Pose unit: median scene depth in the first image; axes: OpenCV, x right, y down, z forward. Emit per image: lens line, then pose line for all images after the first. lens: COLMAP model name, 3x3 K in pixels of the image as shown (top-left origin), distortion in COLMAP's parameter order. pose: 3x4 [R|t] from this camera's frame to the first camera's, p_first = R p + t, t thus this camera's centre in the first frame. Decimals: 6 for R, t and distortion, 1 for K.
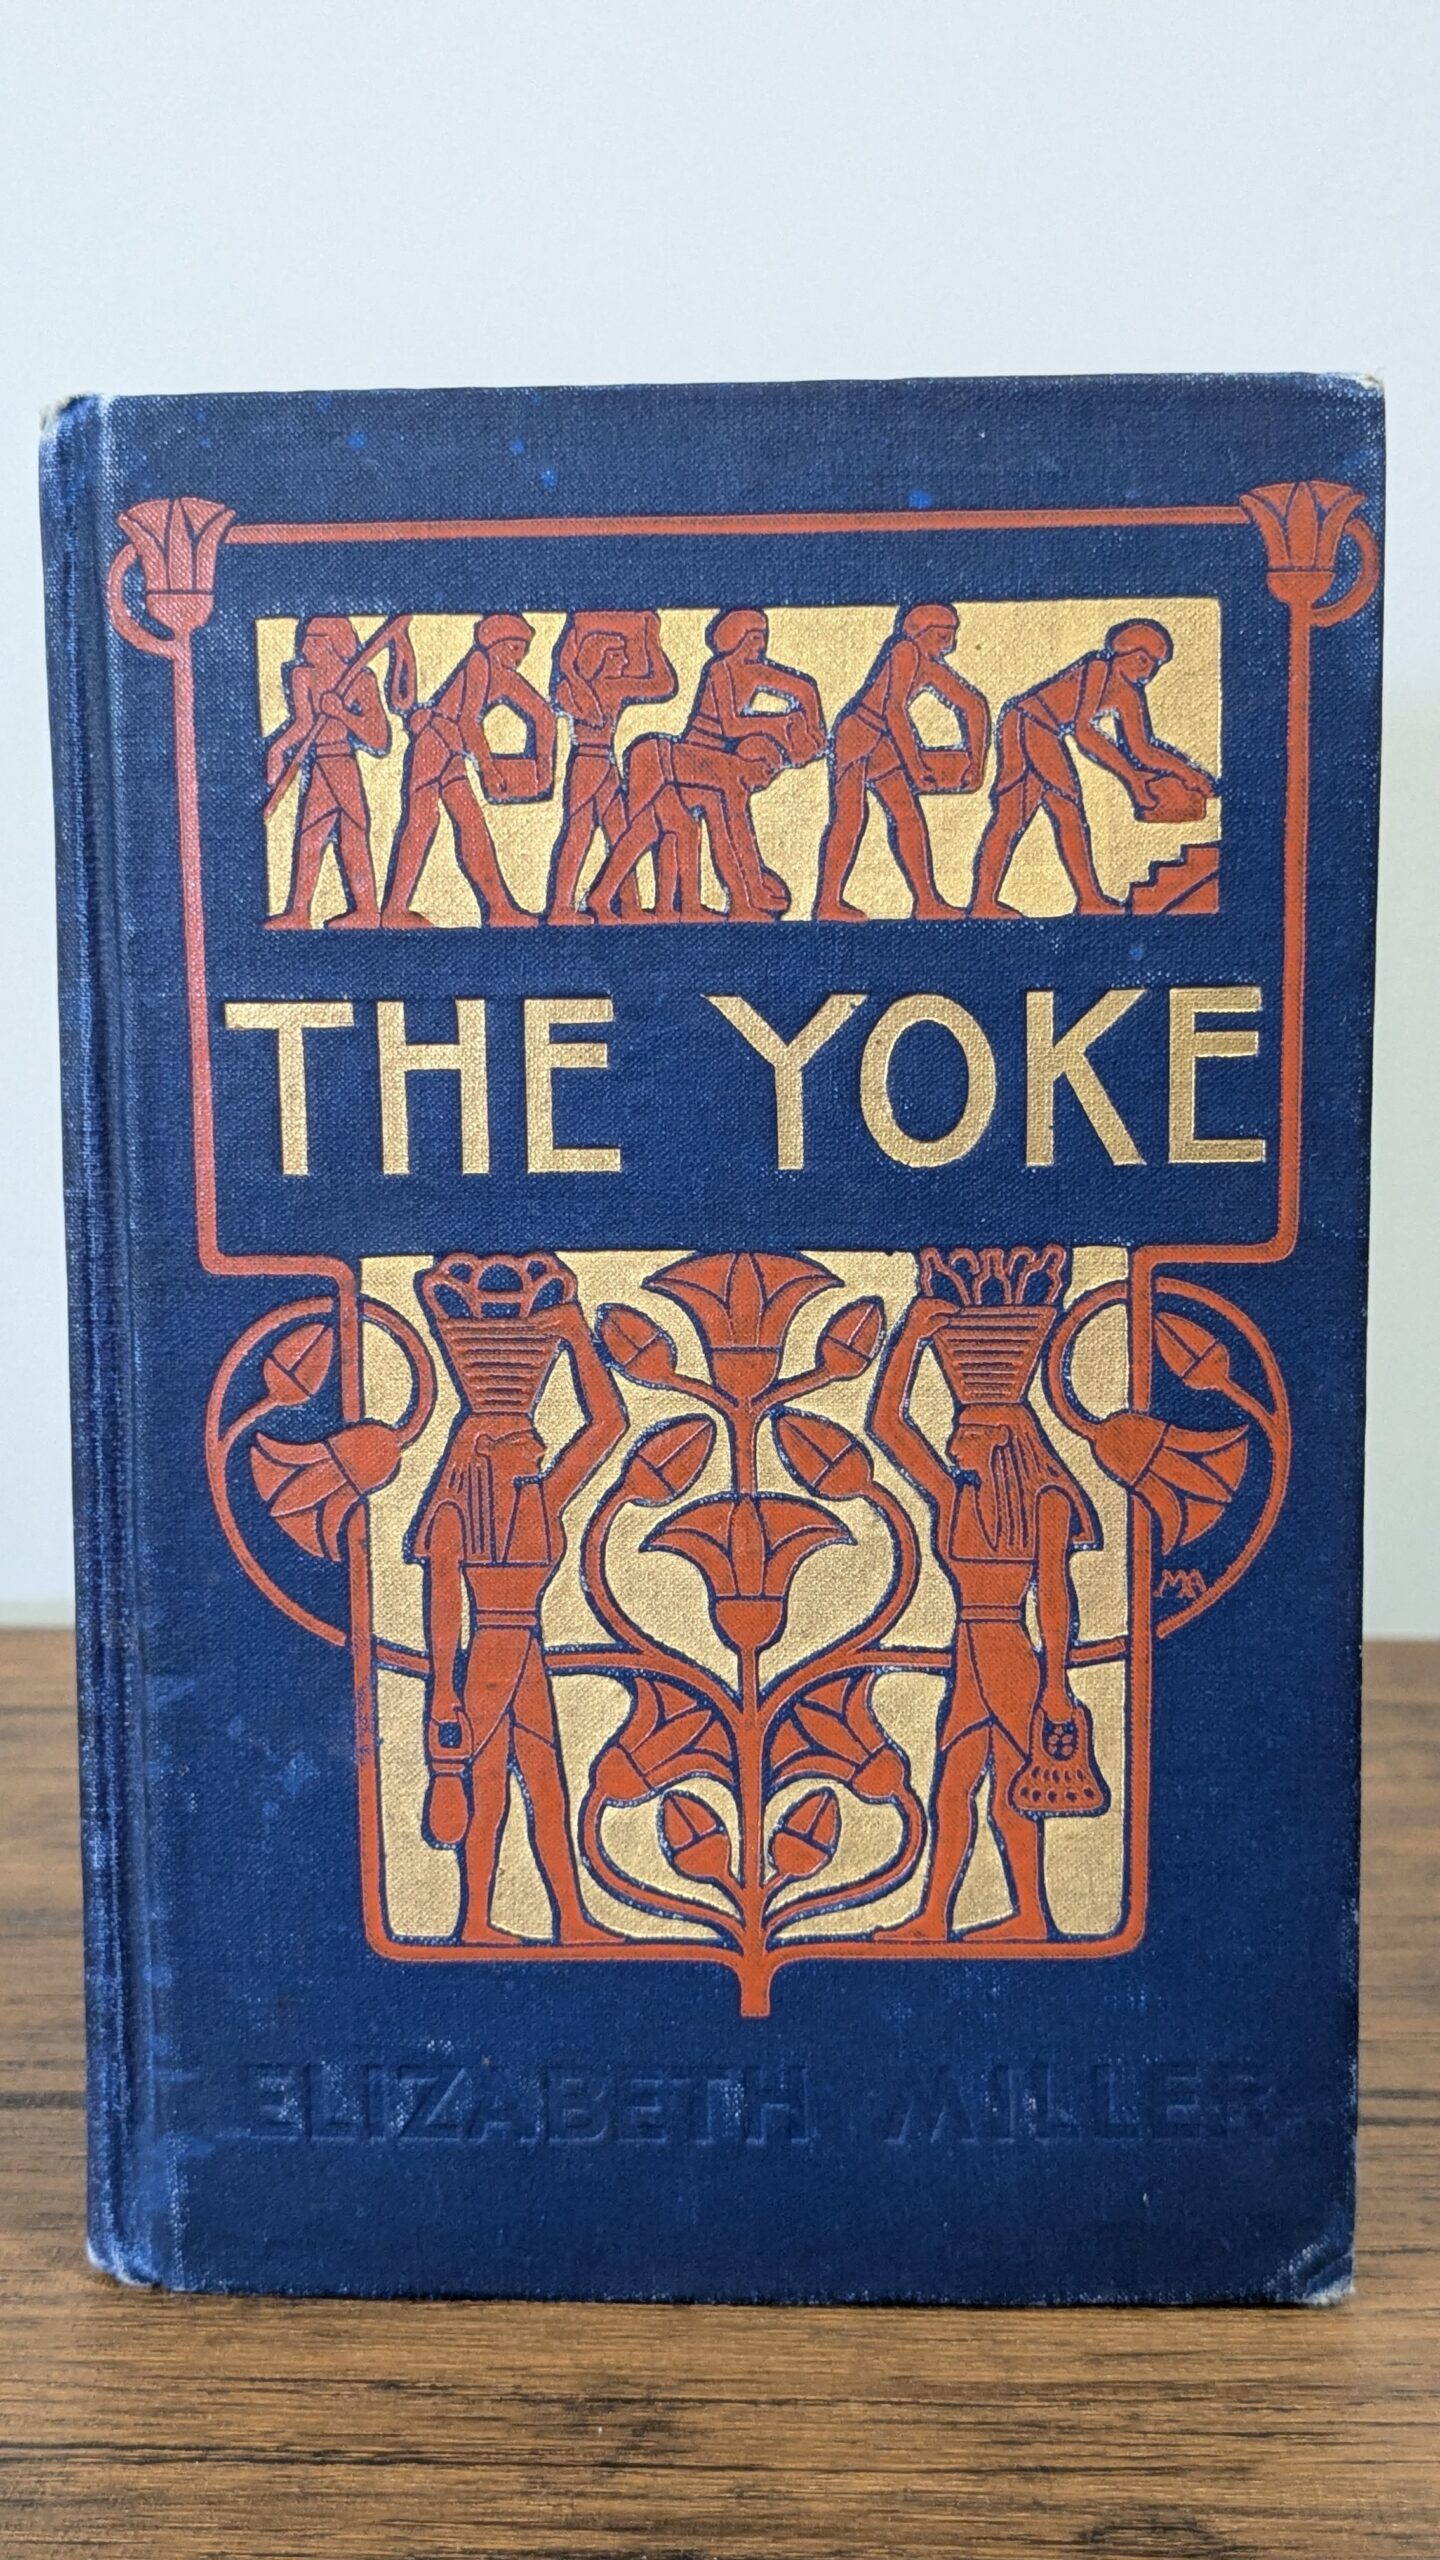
lens RADIAL K [[1973.4, 0, 720.0], [0, 1973.4, 1280.0], [0, 0, 1]] dist [0.036664, -0.063943]
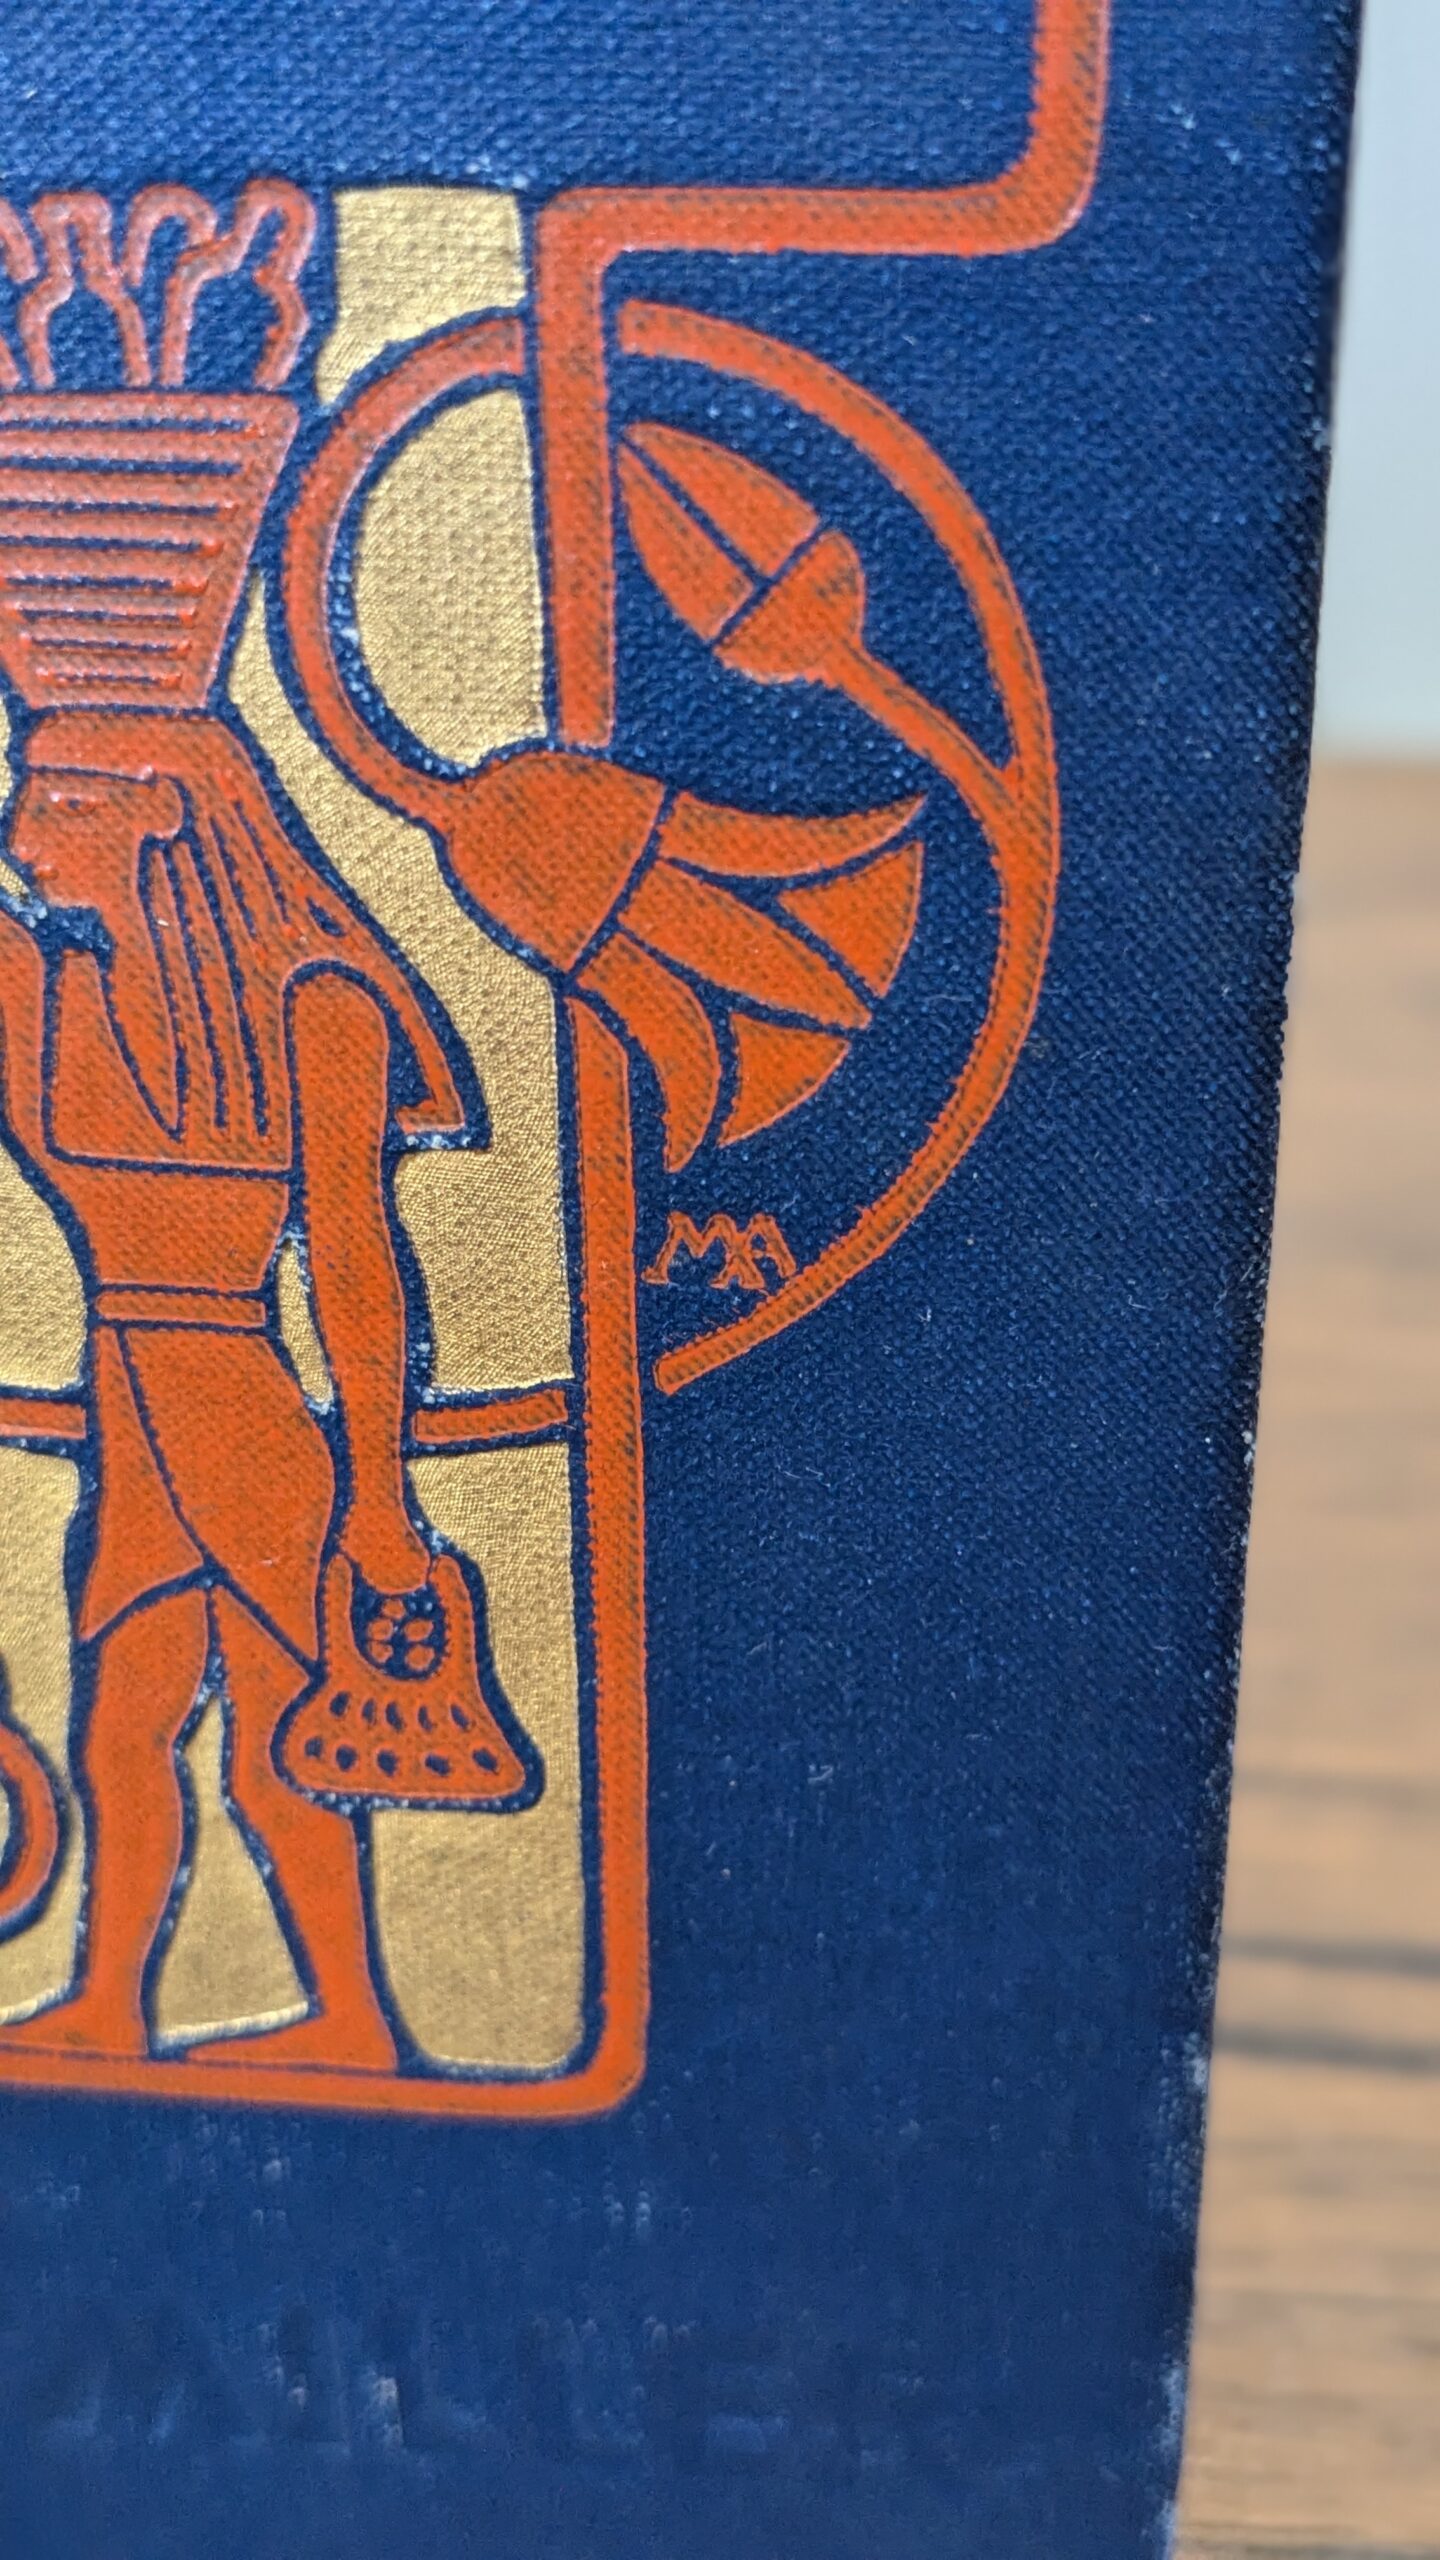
lens RADIAL K [[1973.4, 0, 720.0], [0, 1973.4, 1280.0], [0, 0, 1]] dist [0.036664, -0.063943]
pose [[0.913368, -0.152665, 0.377429, 0.093529], [-0.019841, 0.909243, 0.415792, 0.008842], [-0.406652, -0.387260, 0.827444, 0.678798]]
